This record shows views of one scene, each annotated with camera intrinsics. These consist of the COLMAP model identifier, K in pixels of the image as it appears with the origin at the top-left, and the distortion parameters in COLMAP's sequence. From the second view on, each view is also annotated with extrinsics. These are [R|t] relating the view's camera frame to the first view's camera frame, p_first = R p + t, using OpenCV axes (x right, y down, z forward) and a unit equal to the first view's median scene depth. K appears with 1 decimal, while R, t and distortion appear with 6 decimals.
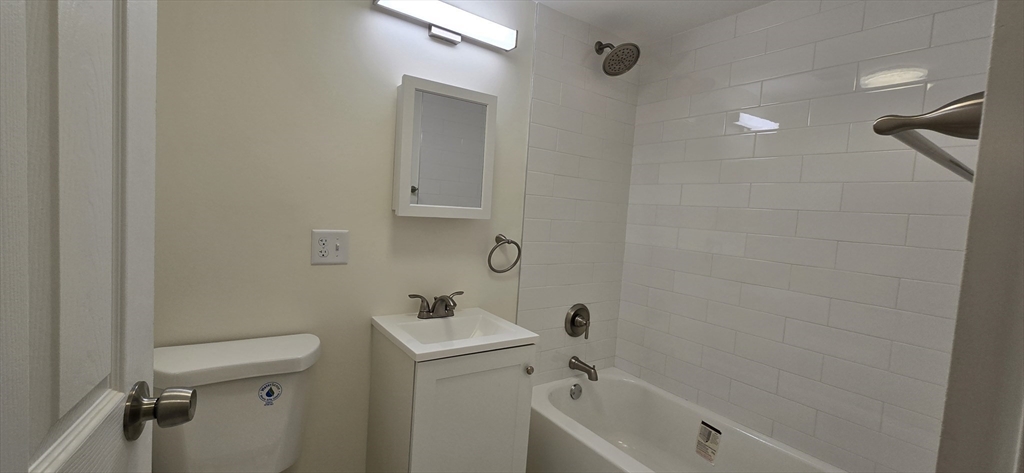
lens RADIAL K [[422.4, 0, 503.5], [0, 422.4, 235.2], [0, 0, 1]] dist [-0.000838, -0.000069]
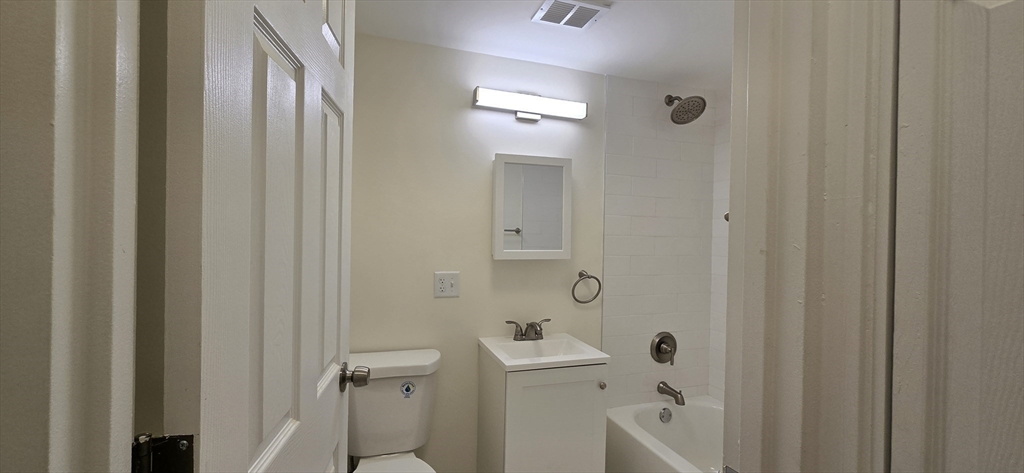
lens RADIAL K [[422.4, 0, 503.5], [0, 422.4, 235.2], [0, 0, 1]] dist [-0.000838, -0.000069]
pose [[0.959109, -0.046177, -0.279243, 0.127823], [0.026826, 0.996991, -0.072730, -0.022587], [0.281762, 0.062265, 0.957462, -0.218889]]
